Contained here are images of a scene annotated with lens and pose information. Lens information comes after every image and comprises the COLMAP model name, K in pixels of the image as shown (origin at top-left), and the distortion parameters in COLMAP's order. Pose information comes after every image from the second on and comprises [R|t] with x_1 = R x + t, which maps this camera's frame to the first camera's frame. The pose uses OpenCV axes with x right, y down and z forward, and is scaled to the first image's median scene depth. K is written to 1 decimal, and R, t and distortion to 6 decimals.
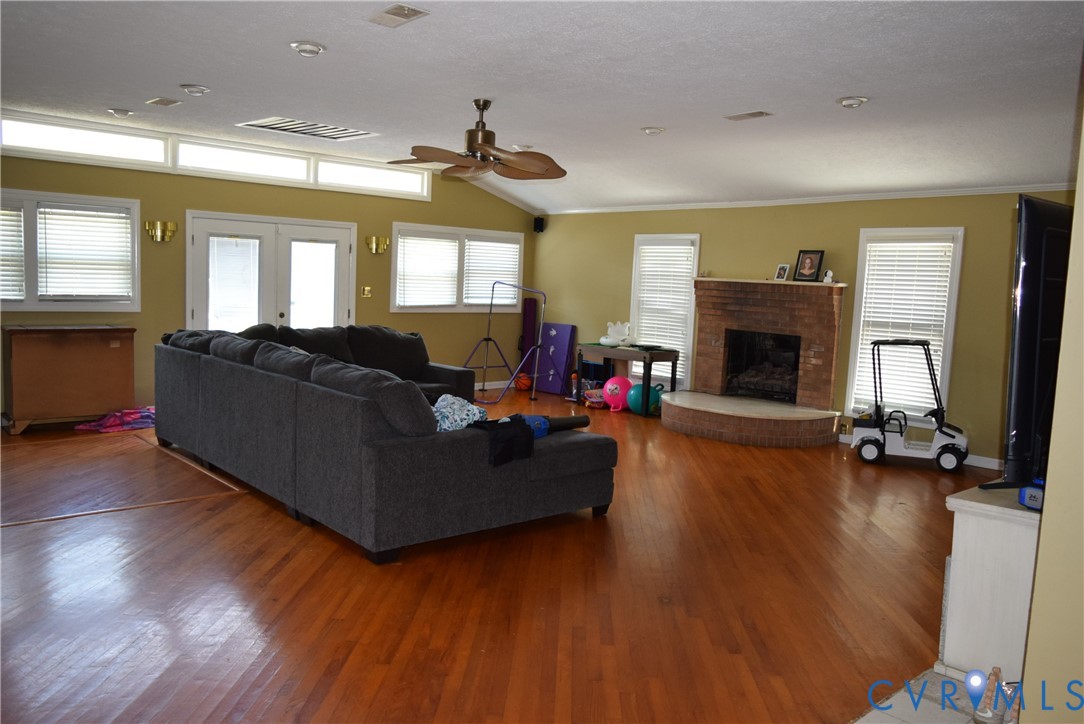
lens RADIAL K [[843.9, 0, 541.7], [0, 843.9, 364.3], [0, 0, 1]] dist [-0.020624, 0.013169]
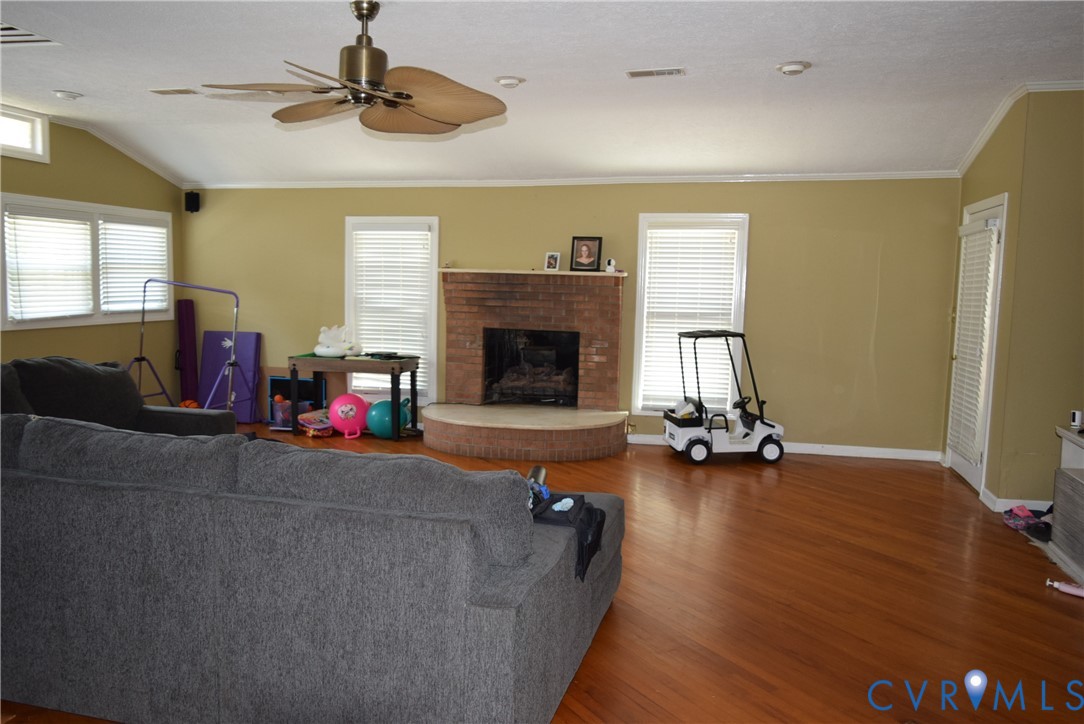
lens RADIAL K [[843.9, 0, 541.6], [0, 843.9, 356.5], [0, 0, 1]] dist [-0.020624, 0.013169]
pose [[0.828905, -0.075101, 0.554326, -0.213262], [0.071298, 0.997049, 0.028467, -0.033270], [-0.554828, 0.015926, 0.831813, 0.251512]]
